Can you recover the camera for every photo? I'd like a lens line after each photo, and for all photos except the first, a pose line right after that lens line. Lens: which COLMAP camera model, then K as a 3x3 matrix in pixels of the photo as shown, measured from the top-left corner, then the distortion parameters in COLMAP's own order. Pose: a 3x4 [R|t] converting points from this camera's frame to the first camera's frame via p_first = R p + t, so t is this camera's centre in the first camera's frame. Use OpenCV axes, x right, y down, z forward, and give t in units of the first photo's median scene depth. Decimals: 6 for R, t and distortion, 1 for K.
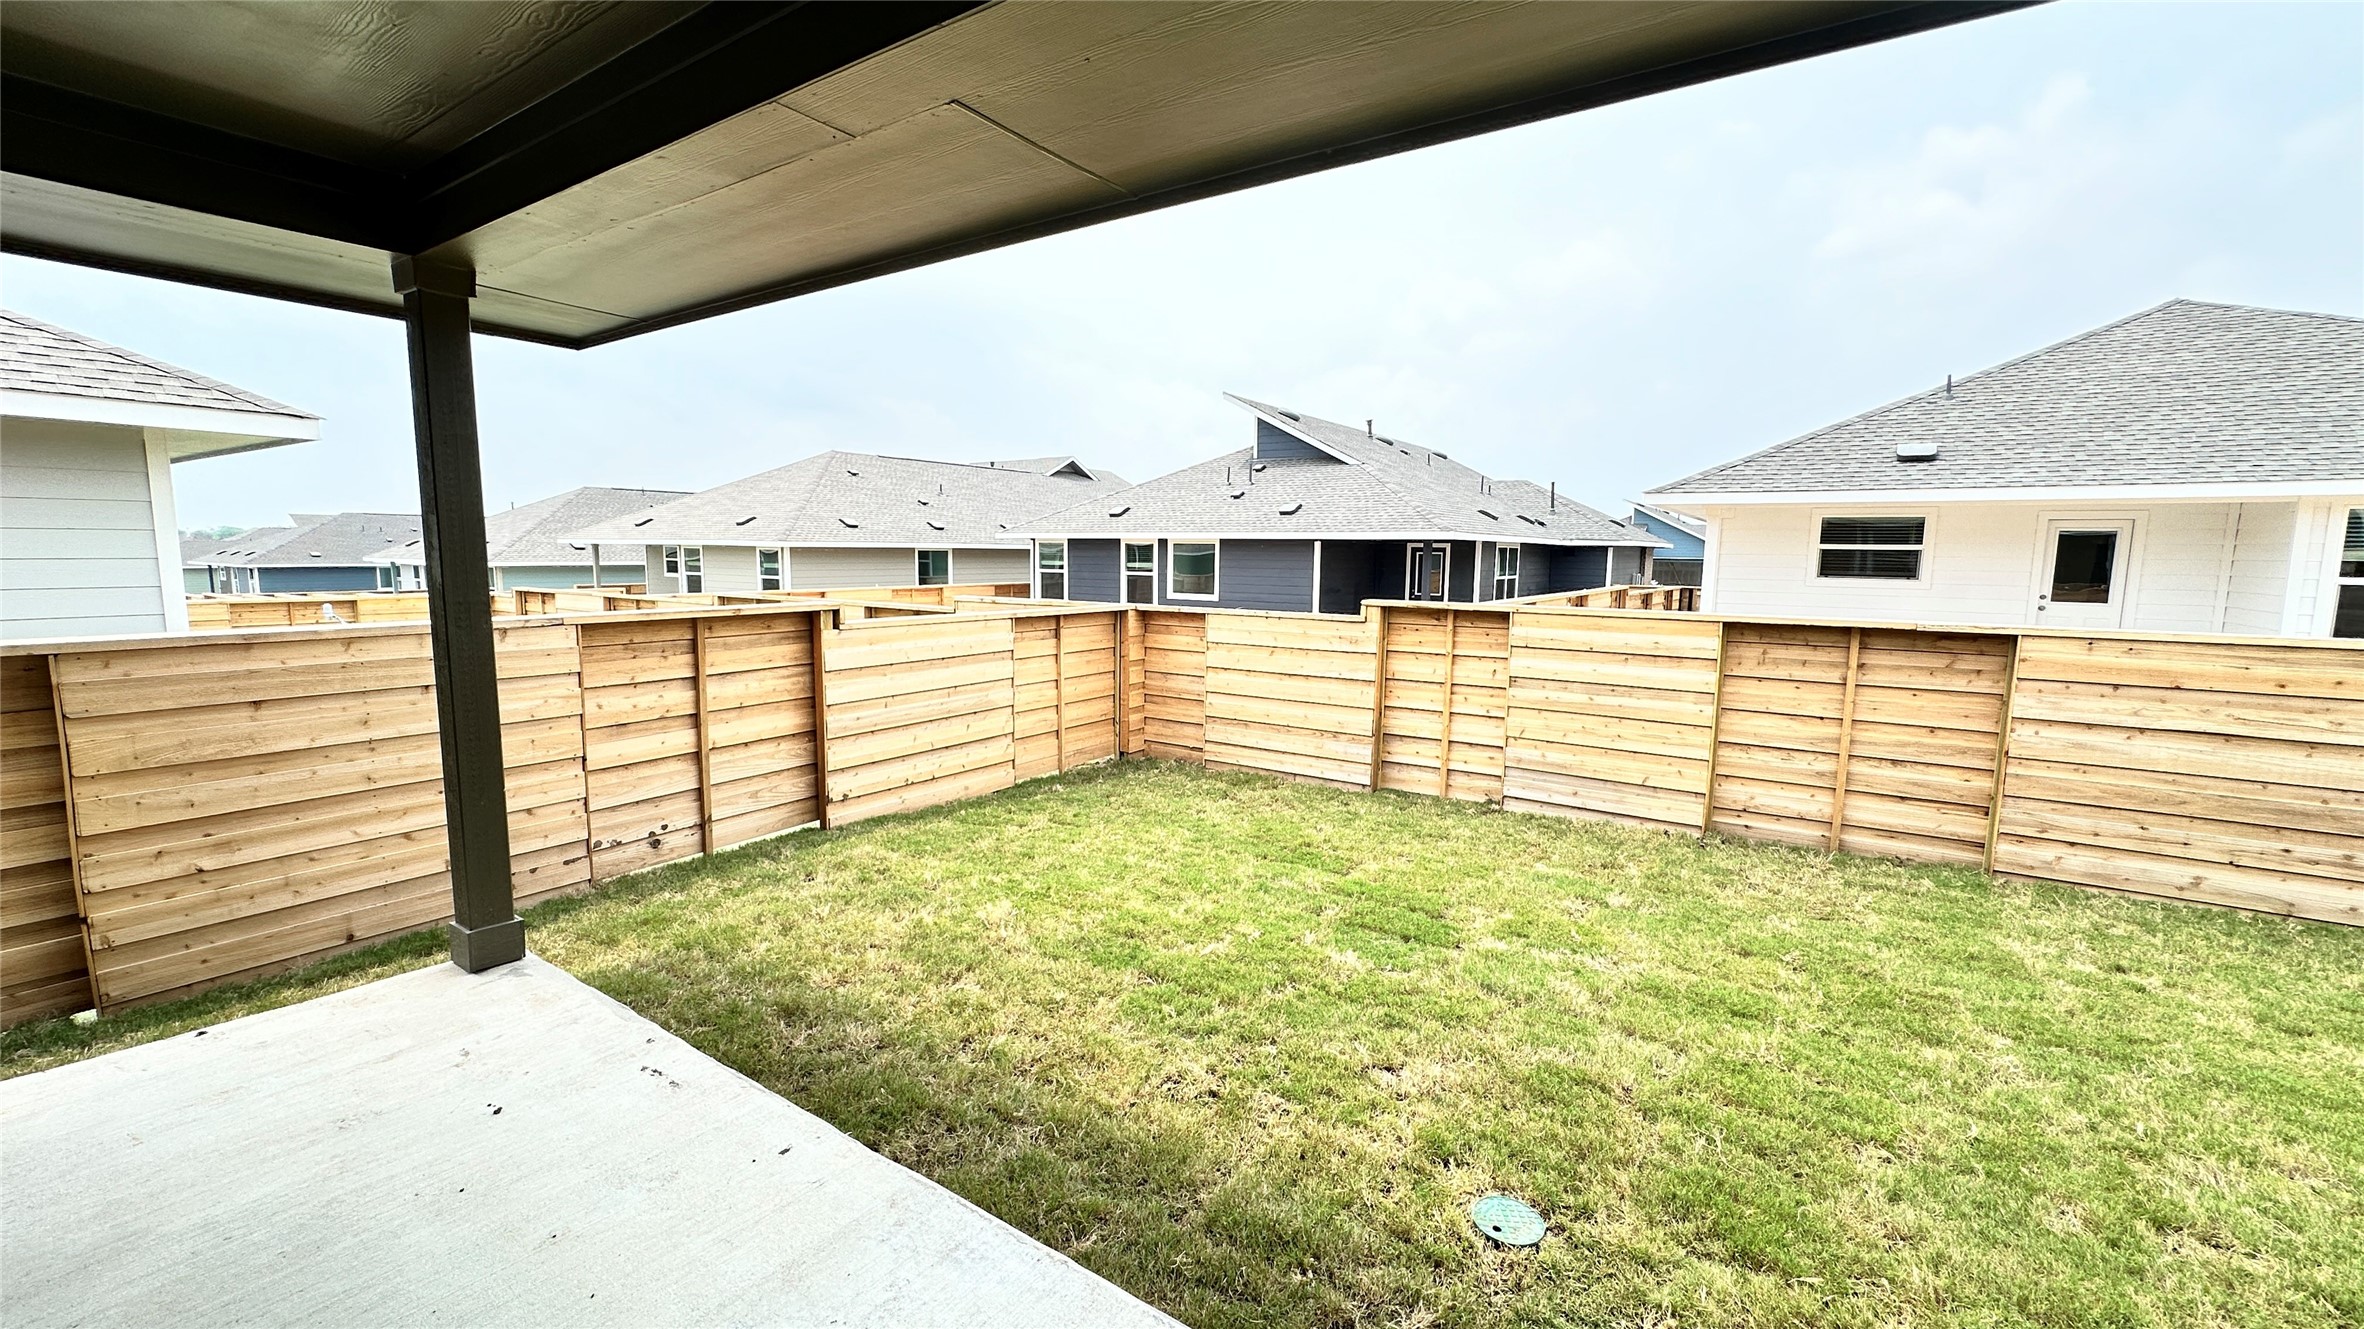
lens RADIAL K [[953.0, 0, 1182.0], [0, 953.0, 664.5], [0, 0, 1]] dist [-0.017946, 0.000000]
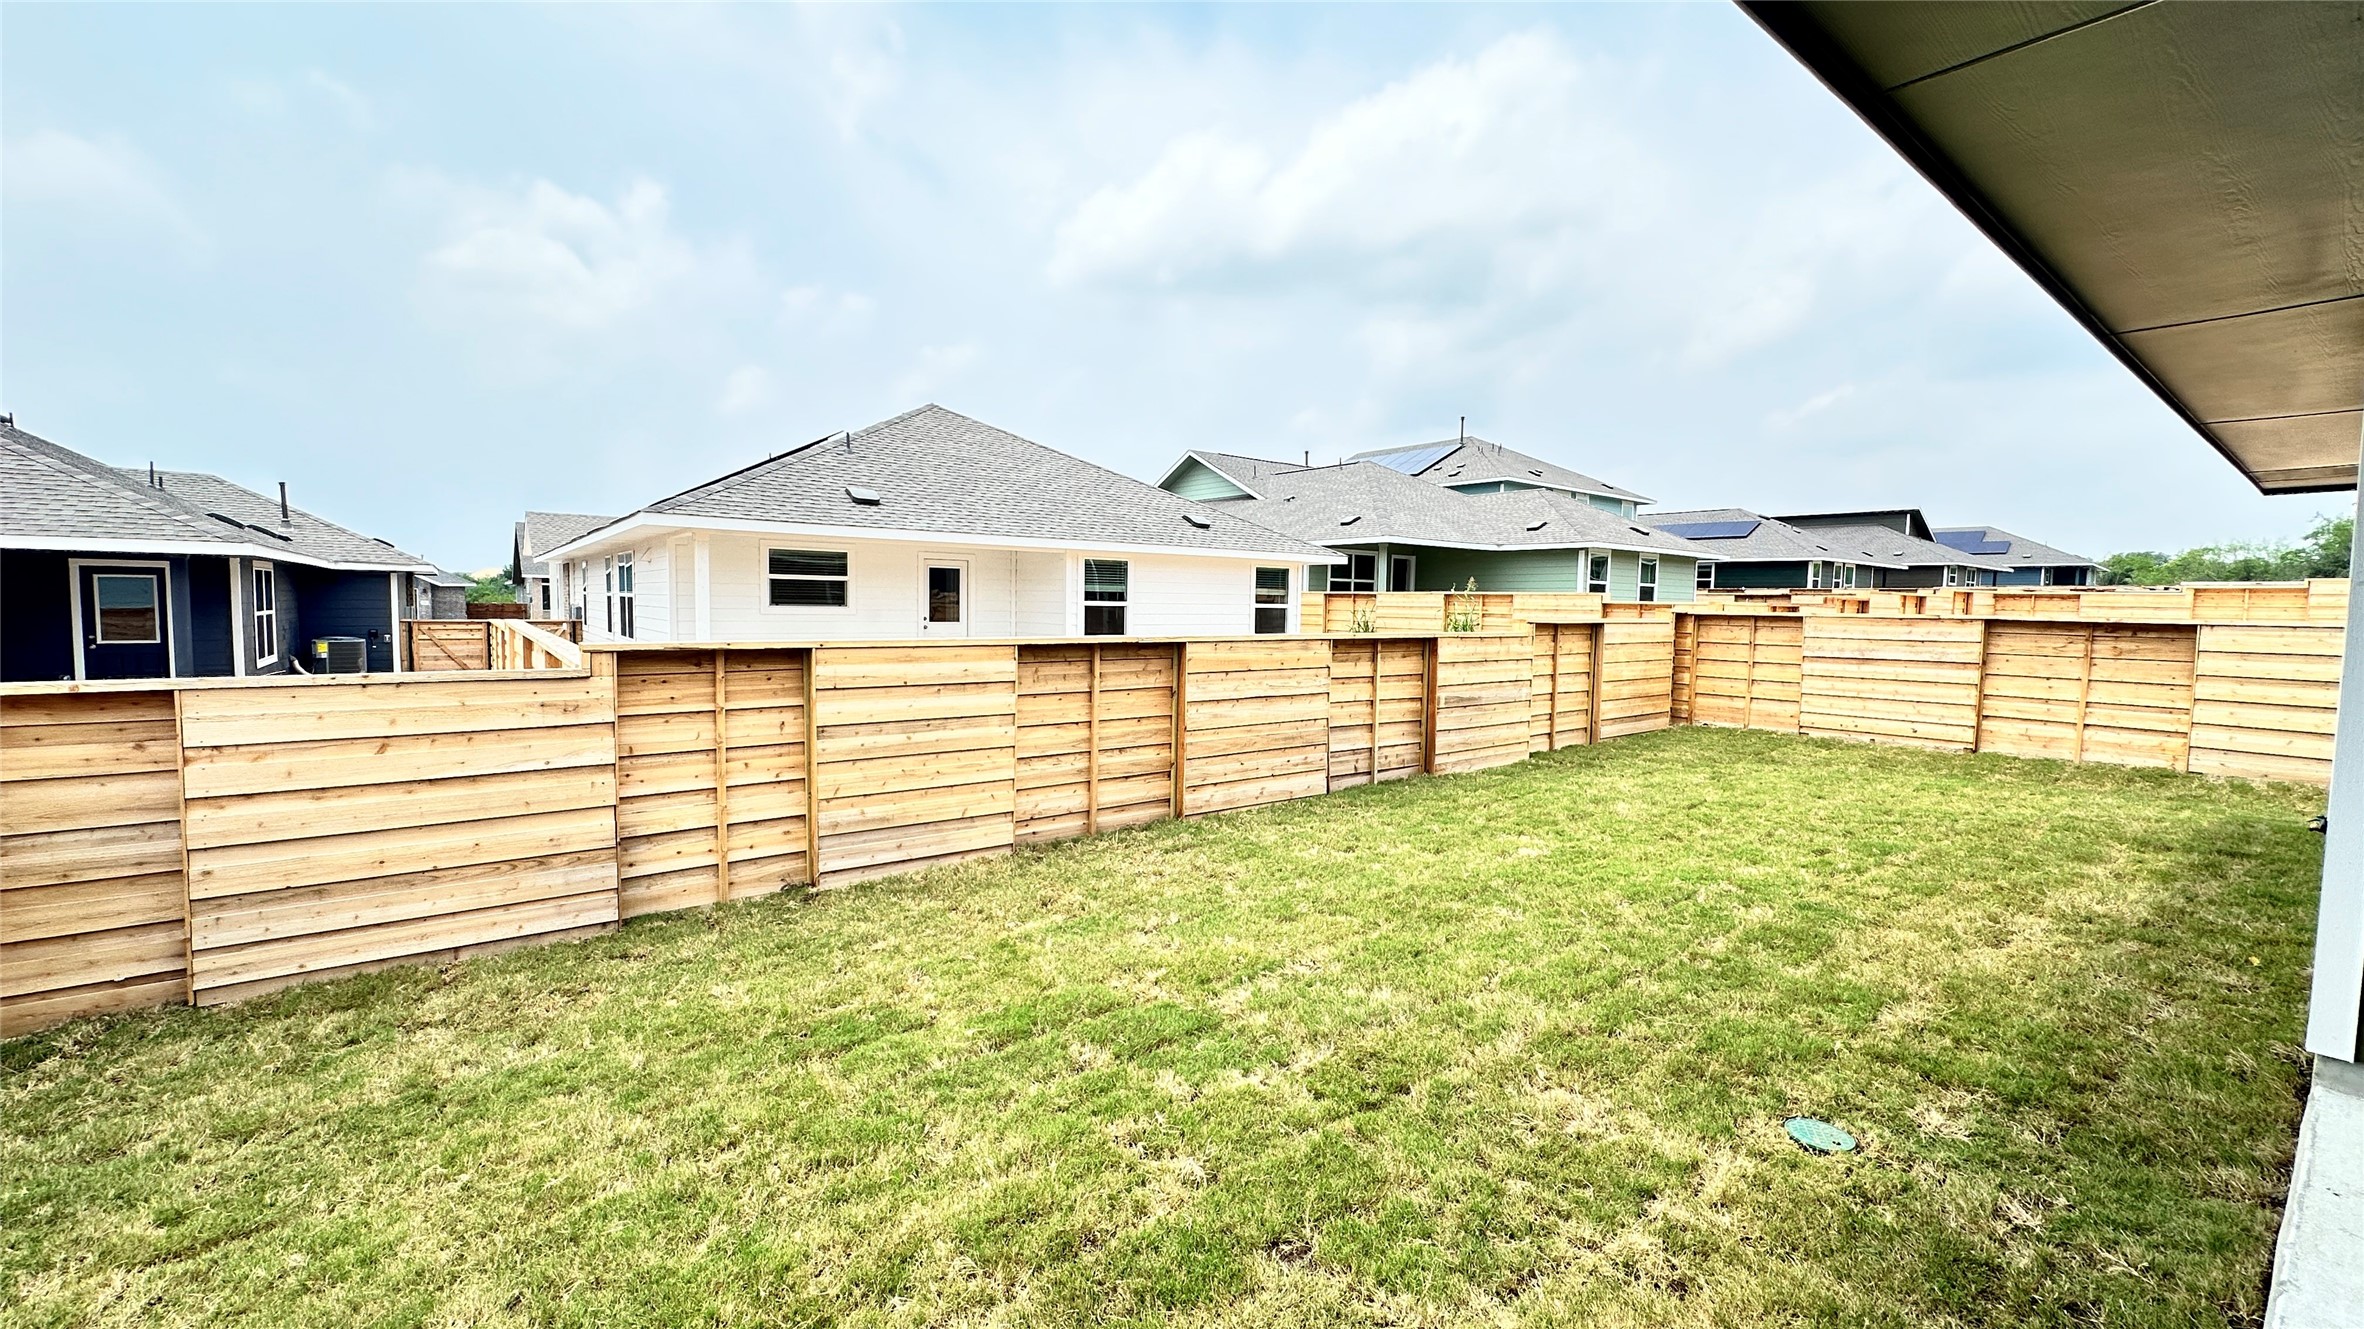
lens RADIAL K [[942.6, 0, 1182.0], [0, 942.6, 664.5], [0, 0, 1]] dist [0.000411, -0.000068]
pose [[0.301316, -0.068693, 0.951047, -0.306488], [0.100612, 0.994124, 0.039928, -0.038841], [-0.948201, 0.083656, 0.306457, 0.423210]]
